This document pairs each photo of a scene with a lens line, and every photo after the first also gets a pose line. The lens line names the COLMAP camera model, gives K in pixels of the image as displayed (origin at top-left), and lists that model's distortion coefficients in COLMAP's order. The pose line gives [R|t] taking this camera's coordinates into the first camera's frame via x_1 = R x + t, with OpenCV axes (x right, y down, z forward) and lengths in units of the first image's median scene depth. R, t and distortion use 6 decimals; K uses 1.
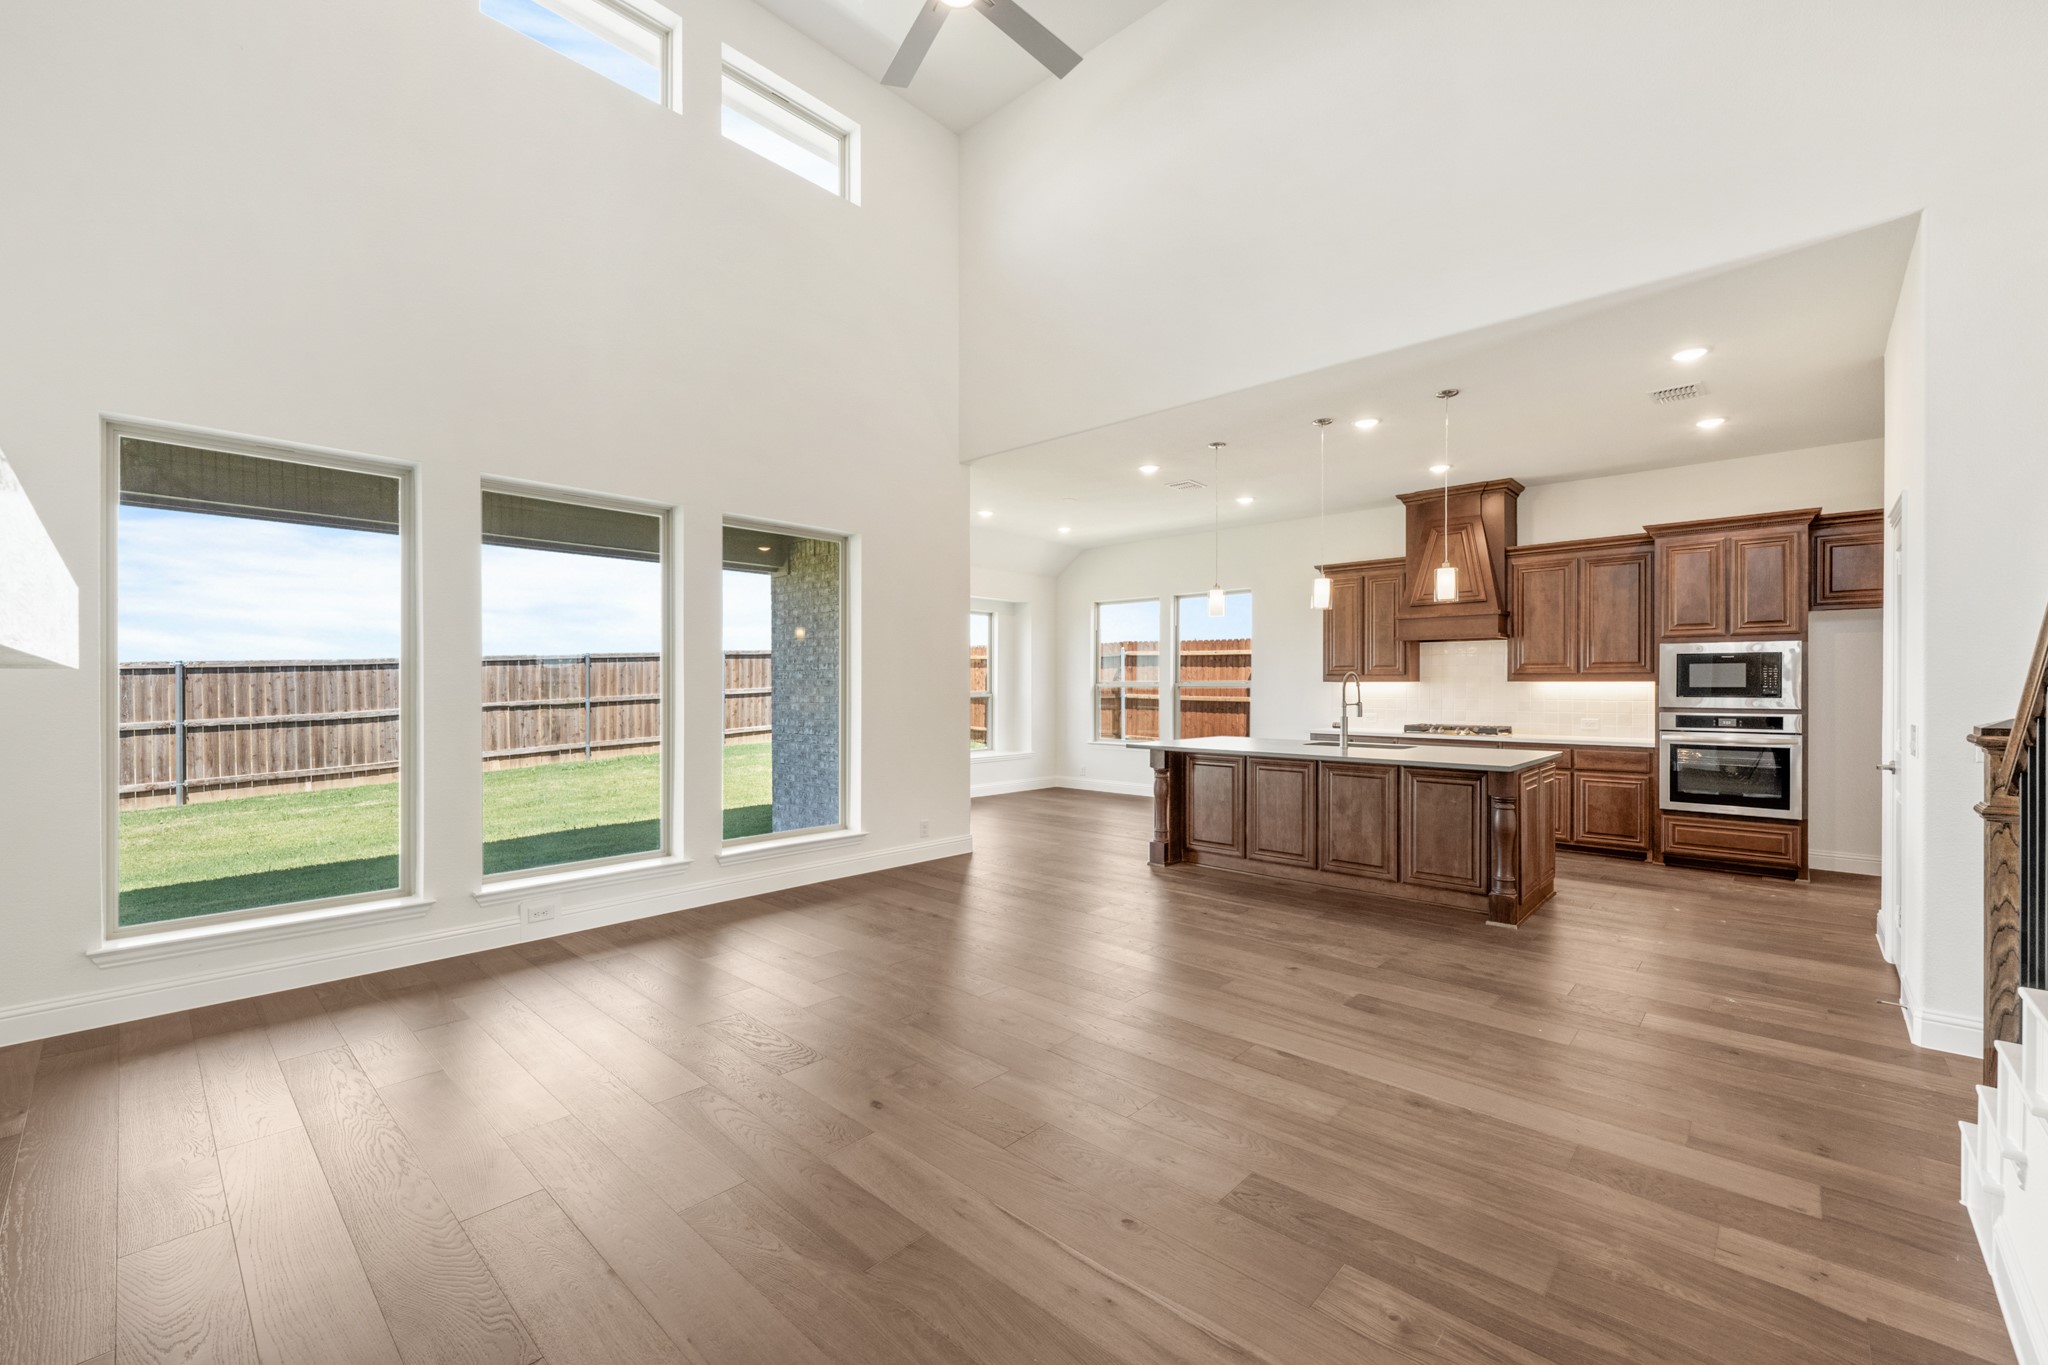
lens RADIAL K [[834.8, 0, 1024.0], [0, 834.8, 682.5], [0, 0, 1]] dist [-0.000584, -0.000028]
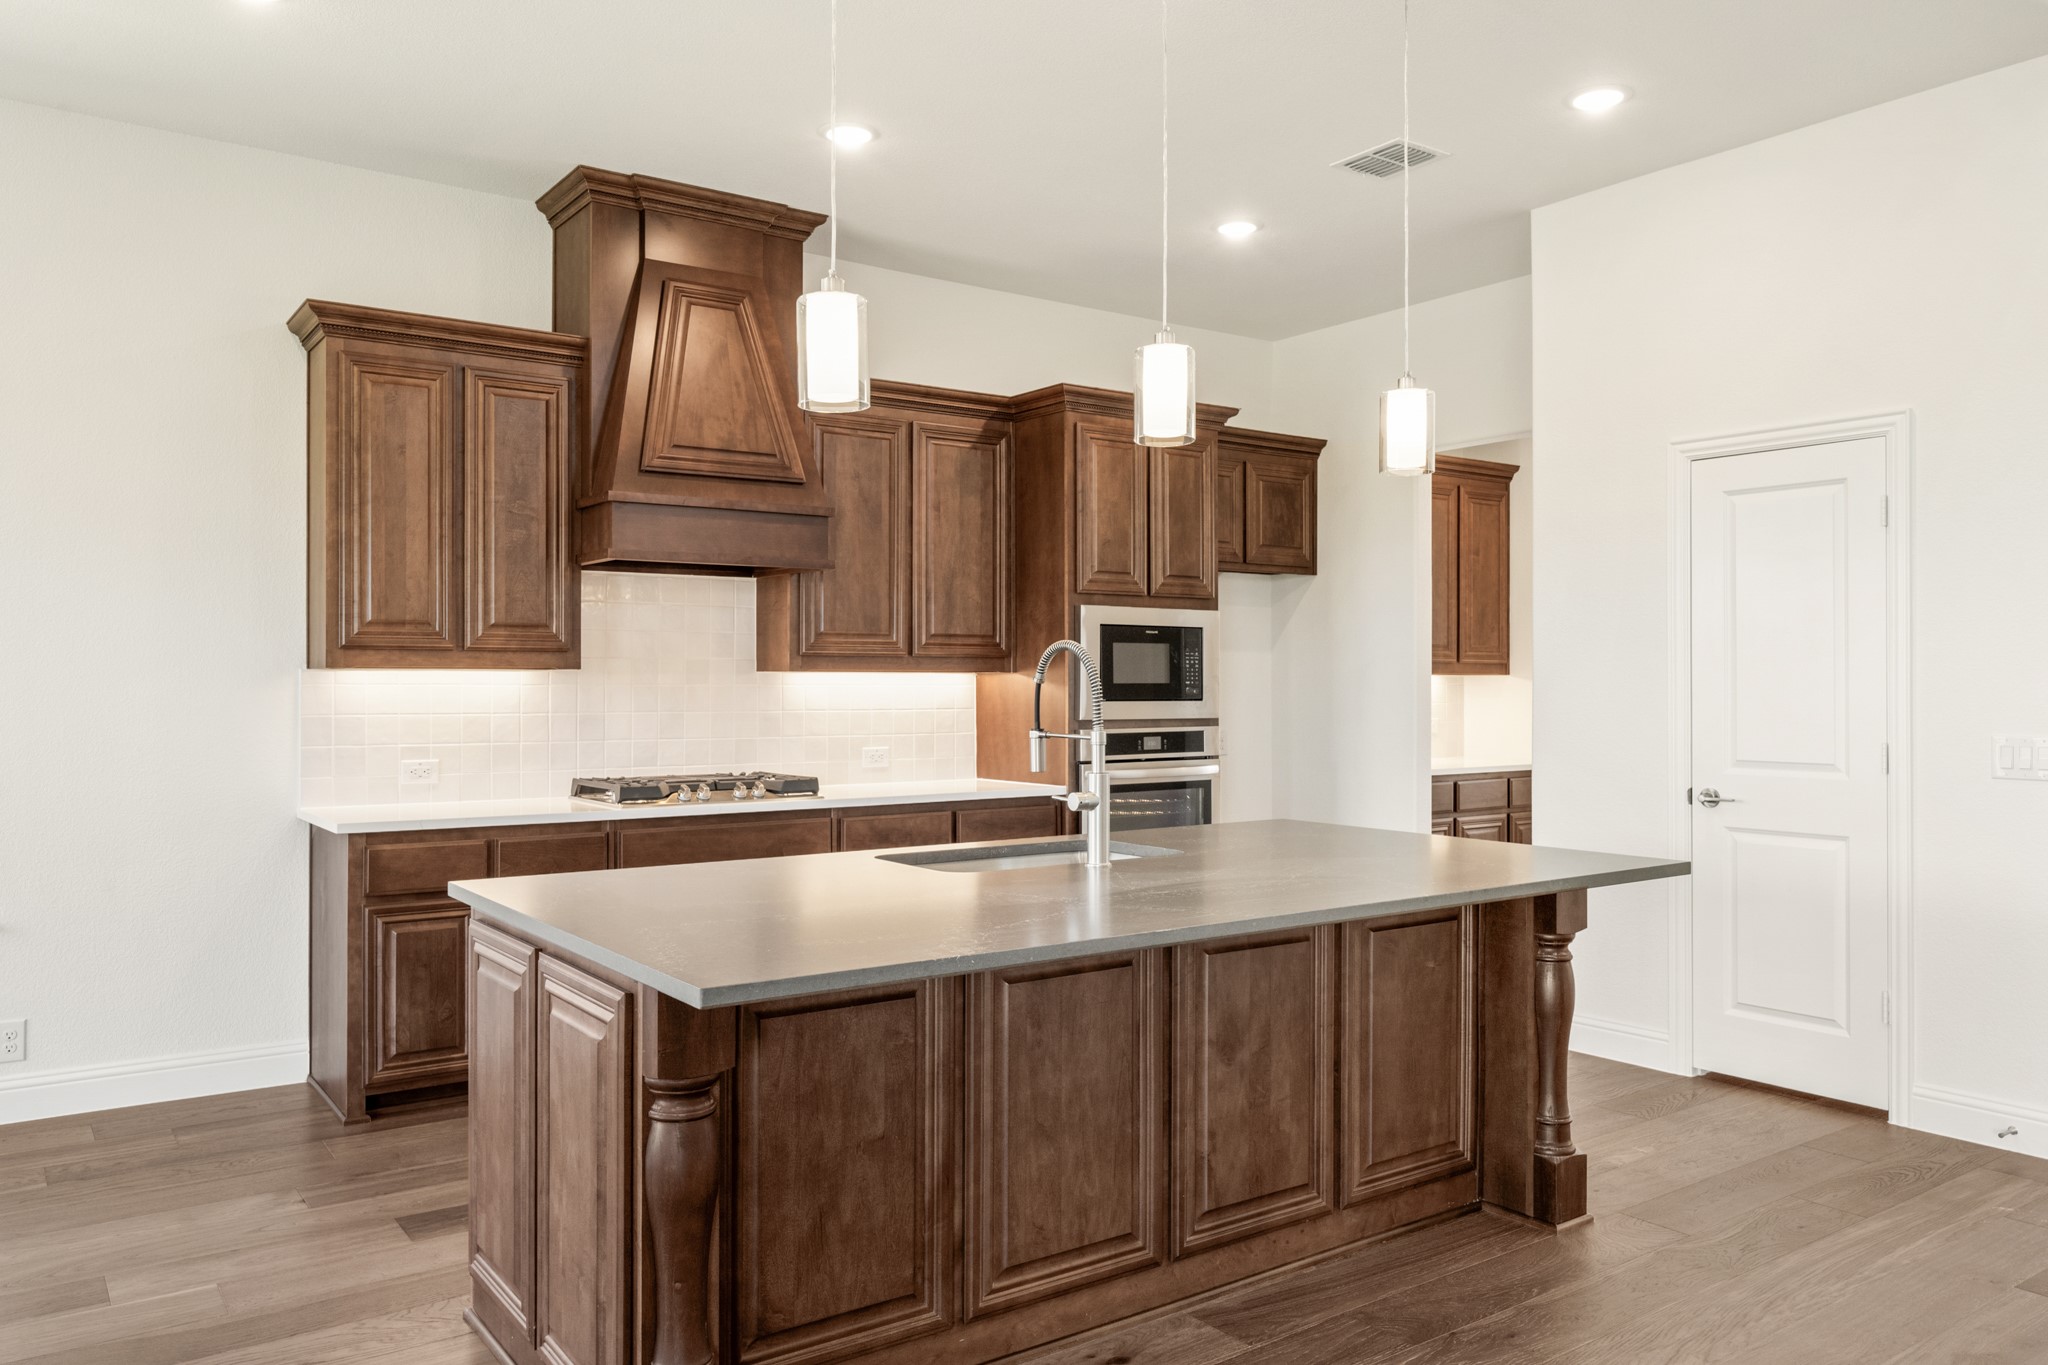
lens RADIAL K [[1462.4, 0, 1016.7], [0, 1462.4, 669.7], [0, 0, 1]] dist [-0.000837, 0.000150]
pose [[0.201523, 0.007617, 0.979454, -0.183889], [-0.004712, 0.999966, -0.006807, 0.003141], [-0.979472, -0.003244, 0.201552, 0.845894]]
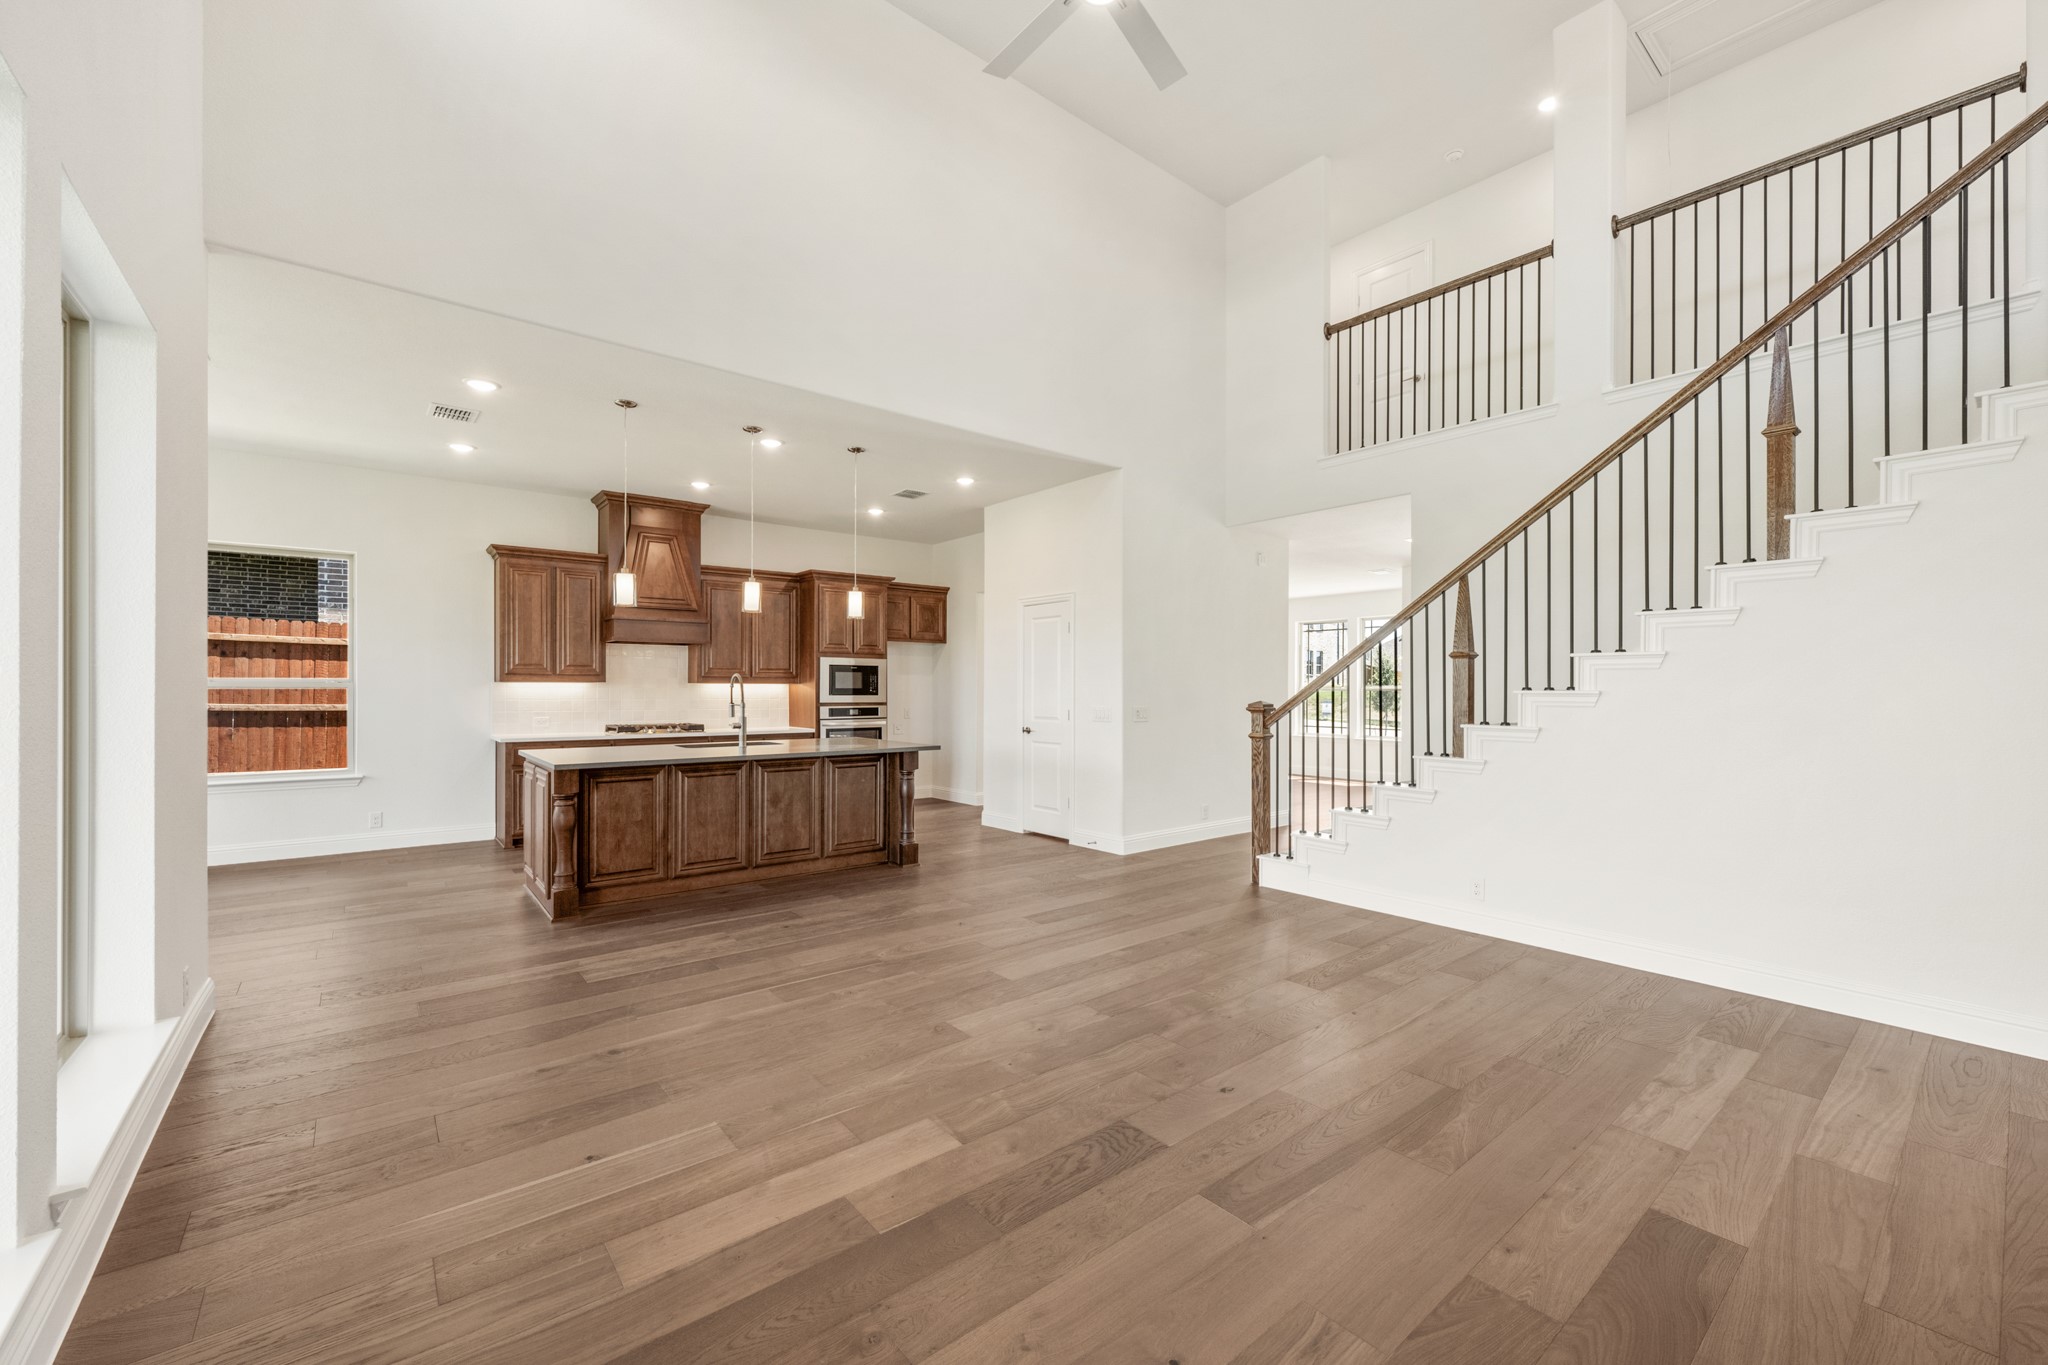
lens RADIAL K [[814.9, 0, 1020.7], [0, 814.9, 688.0], [0, 0, 1]] dist [-0.000993, -0.000089]
pose [[0.142961, 0.000185, 0.989728, -0.522833], [-0.006196, 0.999981, 0.000708, 0.002177], [-0.989709, -0.006234, 0.142959, 0.477613]]
